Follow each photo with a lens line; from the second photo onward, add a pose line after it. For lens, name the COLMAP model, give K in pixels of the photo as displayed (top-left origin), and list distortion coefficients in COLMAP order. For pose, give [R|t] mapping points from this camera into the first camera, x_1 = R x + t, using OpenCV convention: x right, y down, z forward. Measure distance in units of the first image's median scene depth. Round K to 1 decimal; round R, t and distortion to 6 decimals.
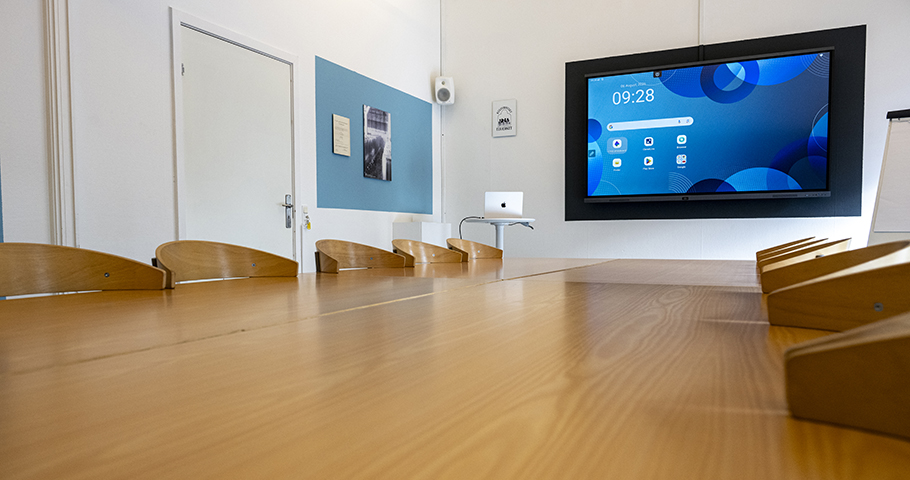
lens RADIAL K [[615.0, 0, 455.0], [0, 615.0, 240.6], [0, 0, 1]] dist [0.003392, 0.000984]
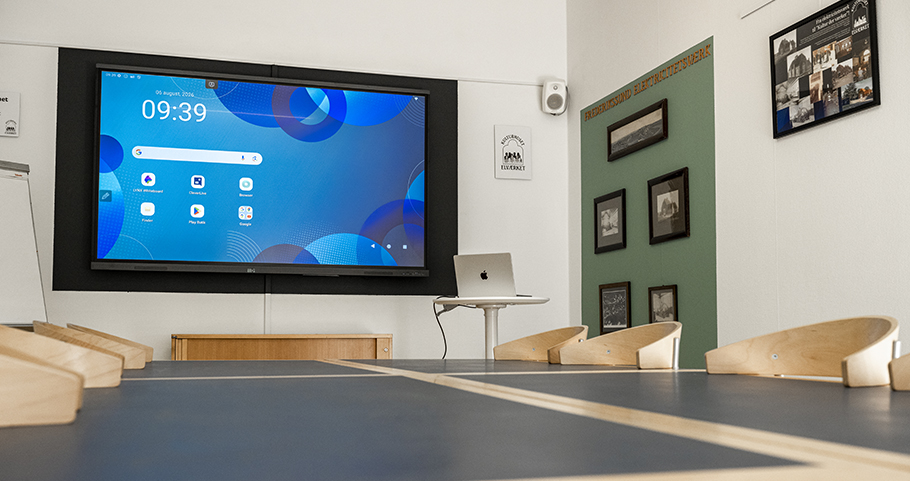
lens RADIAL K [[951.4, 0, 454.8], [0, 951.4, 242.2], [0, 0, 1]] dist [0.002758, 0.000000]
pose [[0.748061, 0.066096, 0.660331, -0.150094], [-0.003703, 0.995428, -0.095443, 0.000351], [-0.663620, 0.068952, 0.744885, 0.059761]]
